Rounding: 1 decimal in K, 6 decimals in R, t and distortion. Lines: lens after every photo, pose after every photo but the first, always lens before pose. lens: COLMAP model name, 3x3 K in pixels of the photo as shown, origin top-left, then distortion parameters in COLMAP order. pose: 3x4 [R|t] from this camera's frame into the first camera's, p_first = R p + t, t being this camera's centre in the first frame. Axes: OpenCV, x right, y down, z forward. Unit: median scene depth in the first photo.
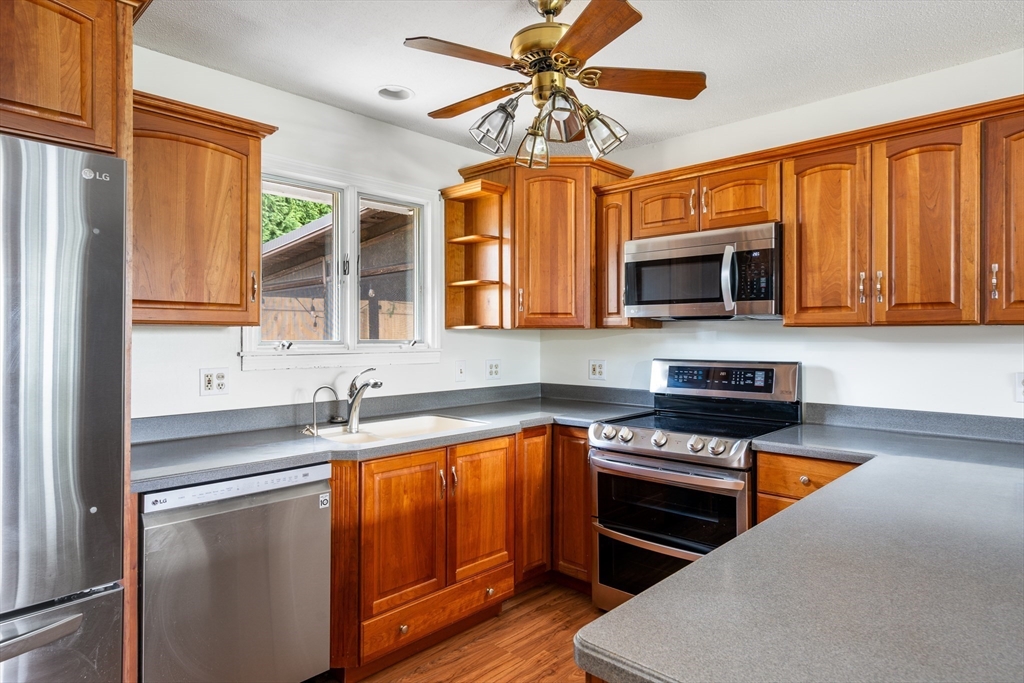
lens RADIAL K [[592.3, 0, 508.1], [0, 592.3, 332.9], [0, 0, 1]] dist [0.002866, 0.000621]
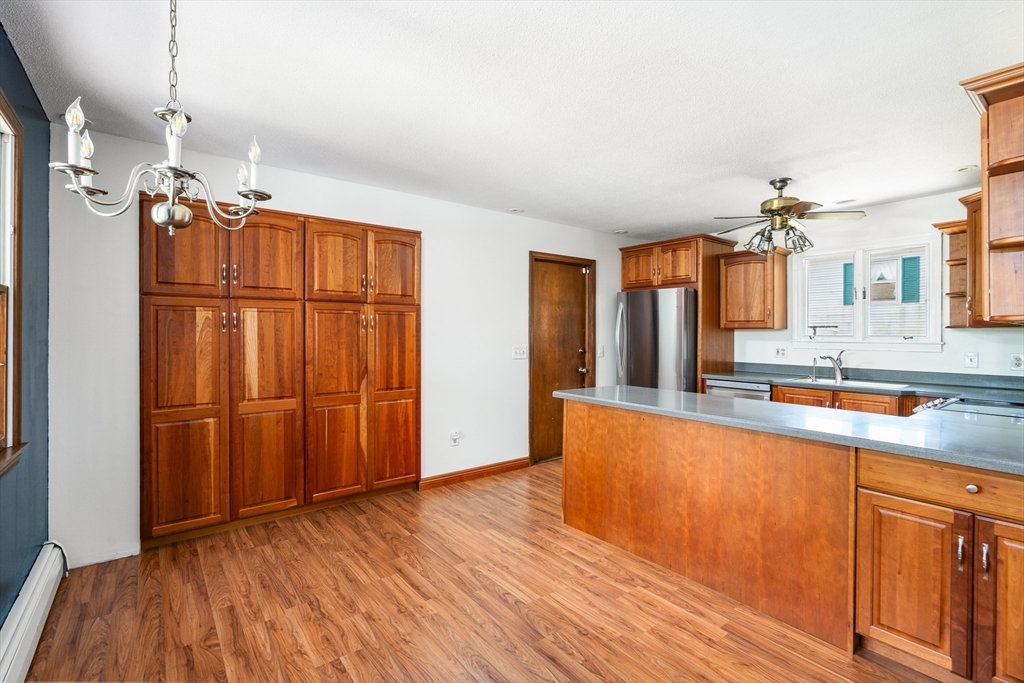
lens RADIAL K [[469.1, 0, 508.2], [0, 469.1, 334.5], [0, 0, 1]] dist [-0.003193, 0.000807]
pose [[-0.146488, 0.003505, -0.989206, 1.342834], [0.002220, 0.999992, 0.003214, 0.002769], [0.989210, -0.001726, -0.146495, 0.164239]]
